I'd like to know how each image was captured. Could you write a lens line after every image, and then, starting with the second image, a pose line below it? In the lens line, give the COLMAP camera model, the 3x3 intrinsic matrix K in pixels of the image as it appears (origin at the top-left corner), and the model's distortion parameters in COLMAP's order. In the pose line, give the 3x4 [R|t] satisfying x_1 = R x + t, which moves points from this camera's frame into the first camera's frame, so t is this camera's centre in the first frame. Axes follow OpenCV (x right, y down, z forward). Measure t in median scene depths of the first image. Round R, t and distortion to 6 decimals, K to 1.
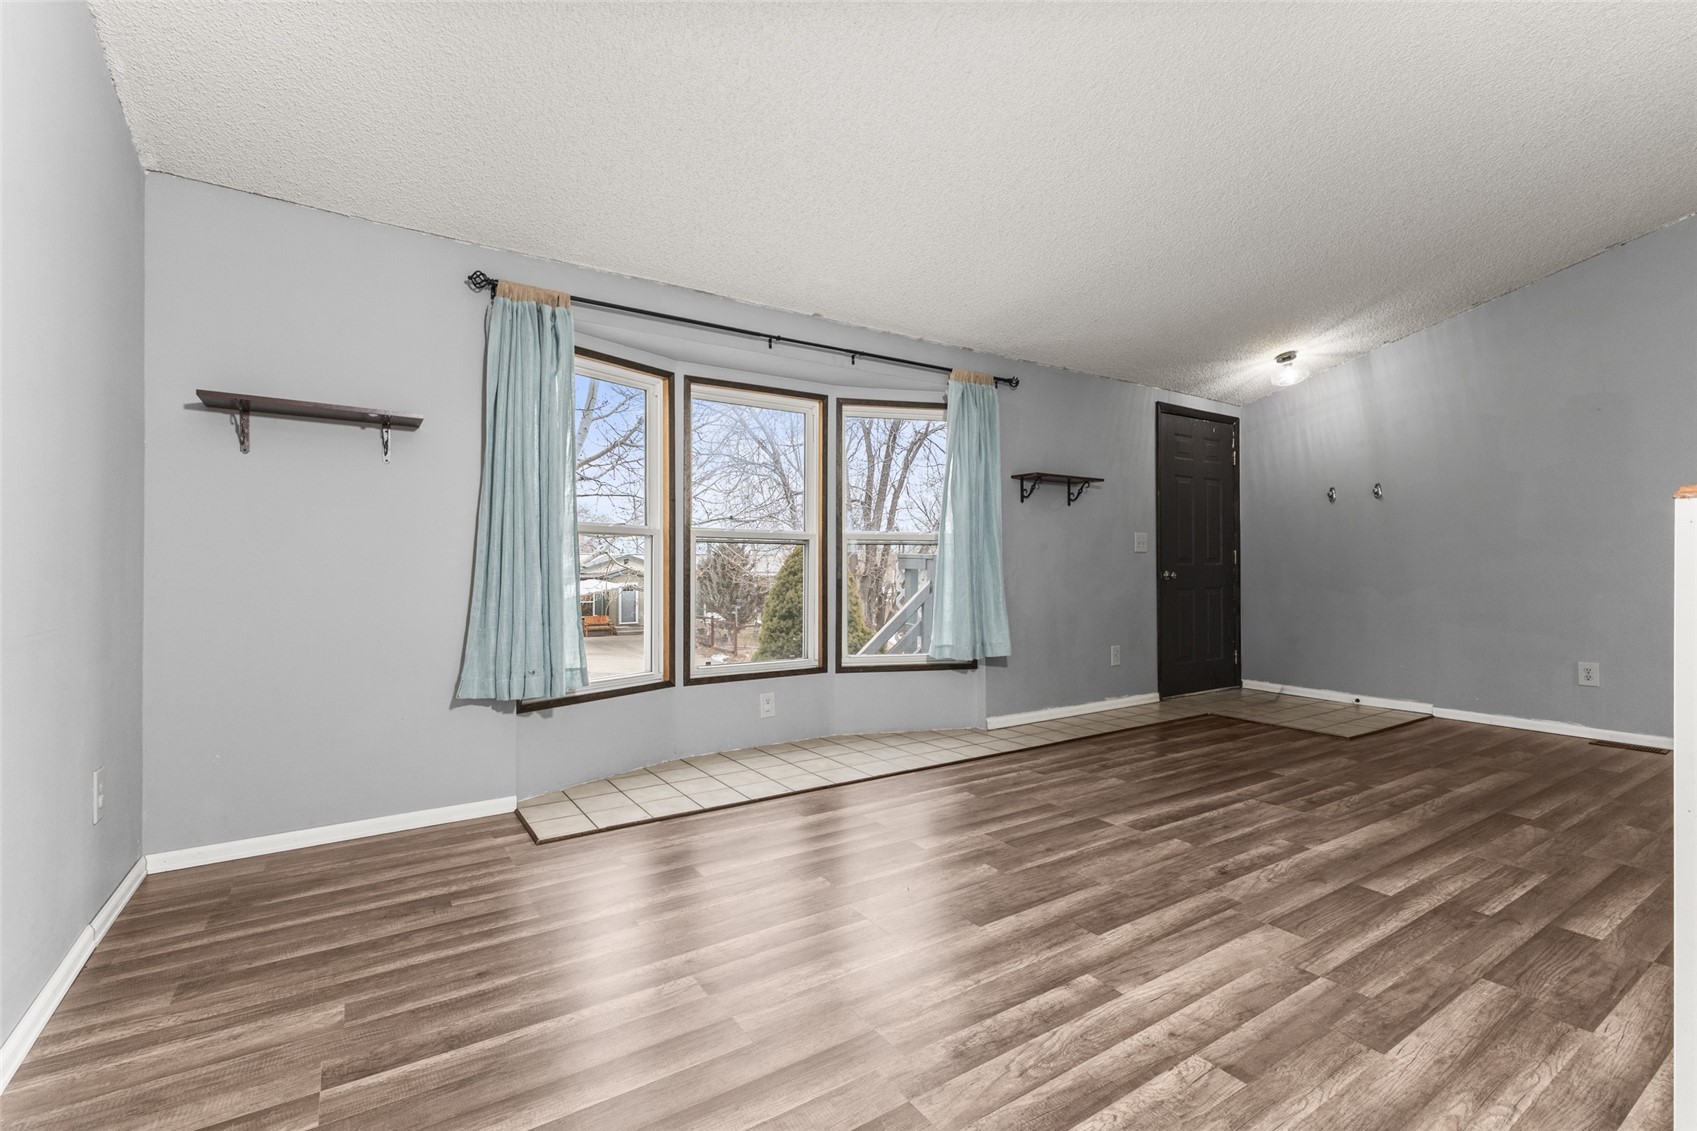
lens RADIAL K [[752.1, 0, 845.3], [0, 752.1, 569.5], [0, 0, 1]] dist [0.012562, -0.002445]
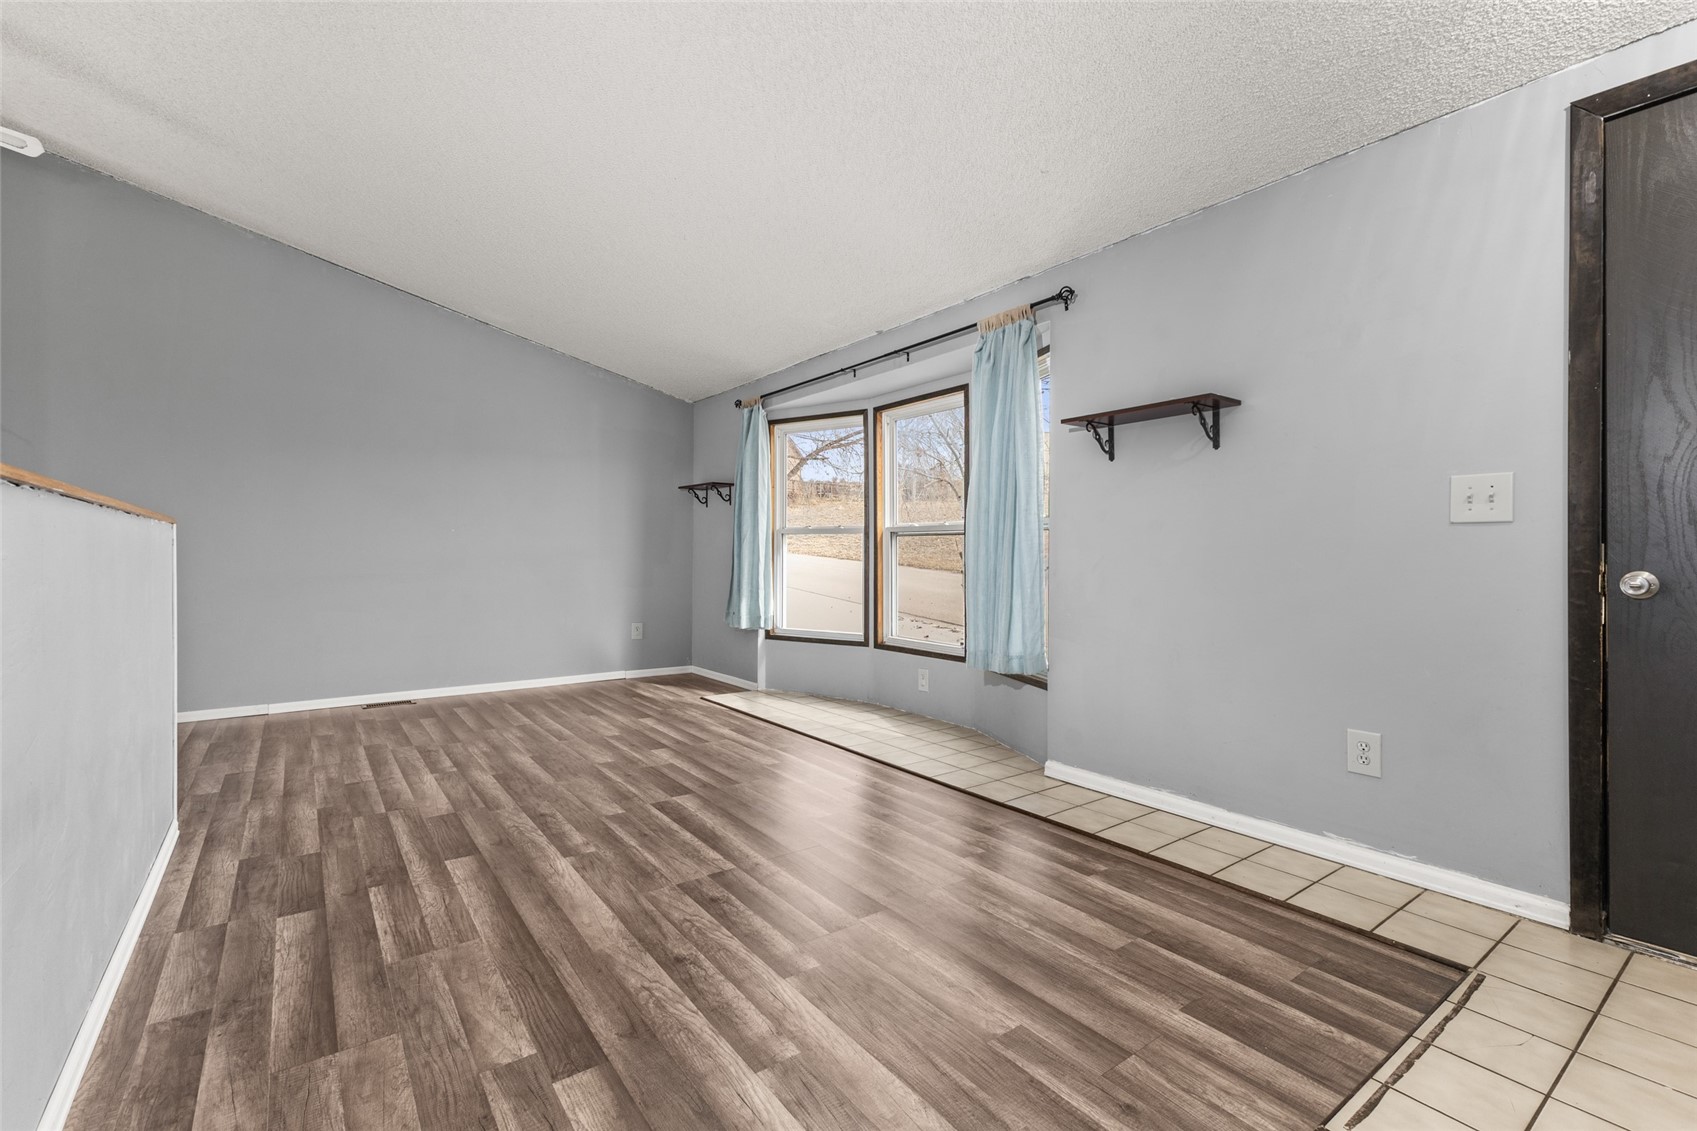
lens RADIAL K [[752.1, 0, 849.9], [0, 752.1, 556.7], [0, 0, 1]] dist [0.012562, -0.002445]
pose [[0.052091, -0.000759, -0.998642, 1.666660], [-0.009933, 0.999950, -0.001278, -0.000597], [0.998593, 0.009986, 0.052081, 1.390499]]
